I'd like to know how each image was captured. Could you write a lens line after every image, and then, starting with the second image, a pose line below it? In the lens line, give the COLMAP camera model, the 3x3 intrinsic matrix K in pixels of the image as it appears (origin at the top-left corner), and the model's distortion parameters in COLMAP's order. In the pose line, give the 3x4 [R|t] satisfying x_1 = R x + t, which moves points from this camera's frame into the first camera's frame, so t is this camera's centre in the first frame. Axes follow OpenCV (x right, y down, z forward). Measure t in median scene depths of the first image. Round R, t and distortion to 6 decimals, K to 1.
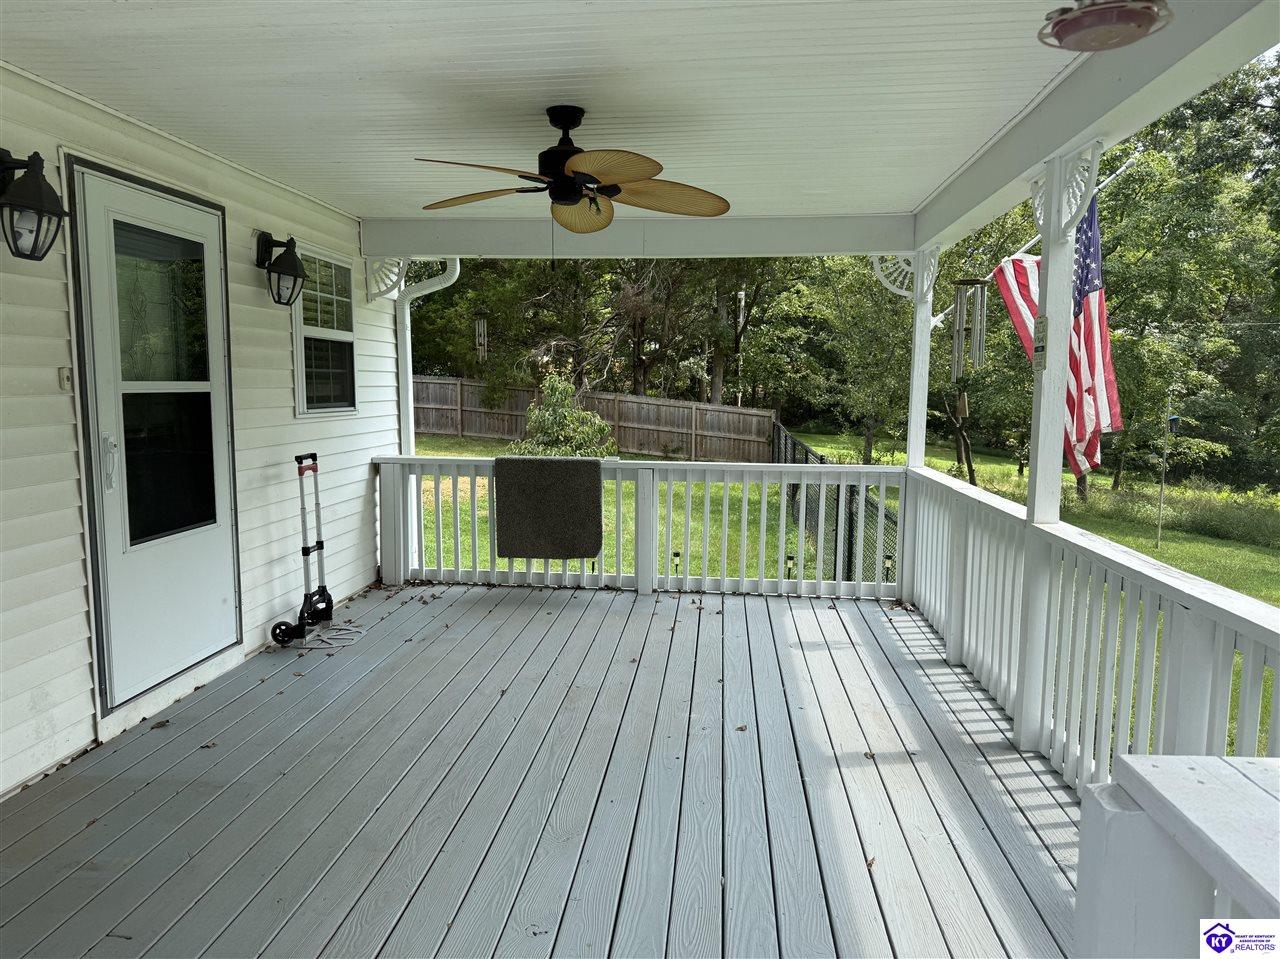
lens RADIAL K [[897.8, 0, 639.2], [0, 897.8, 482.2], [0, 0, 1]] dist [0.004715, -0.007125]
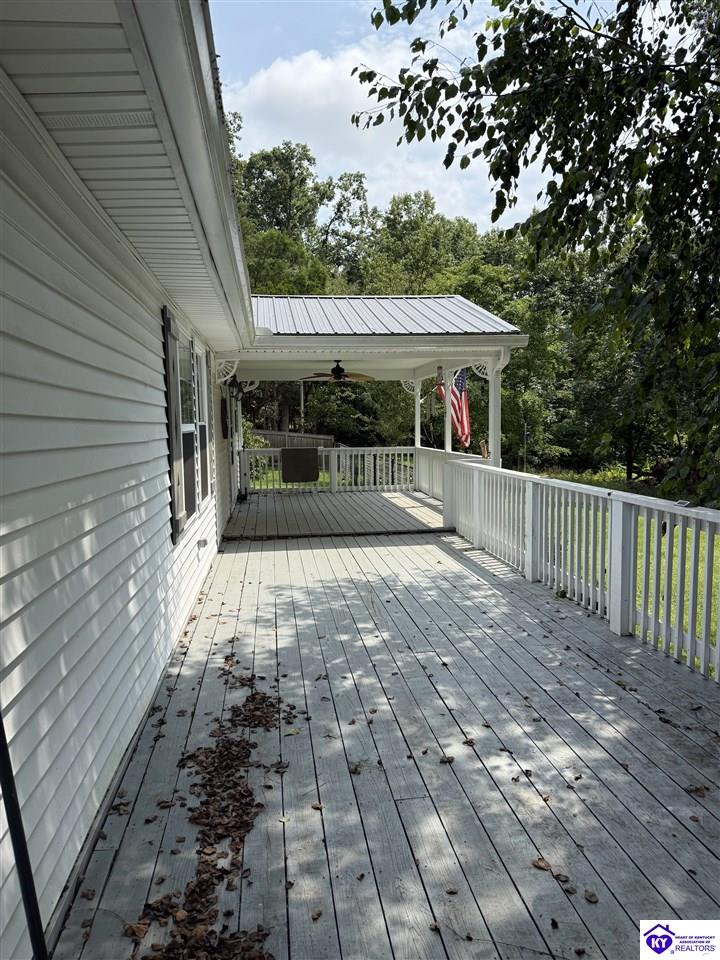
lens RADIAL K [[673.3, 0, 360.1], [0, 673.3, 481.4], [0, 0, 1]] dist [0.004715, -0.007125]
pose [[0.972203, -0.040915, 0.230539, -0.128425], [0.045260, 0.998883, -0.013587, 0.036798], [-0.229725, 0.023643, 0.972968, -0.366635]]
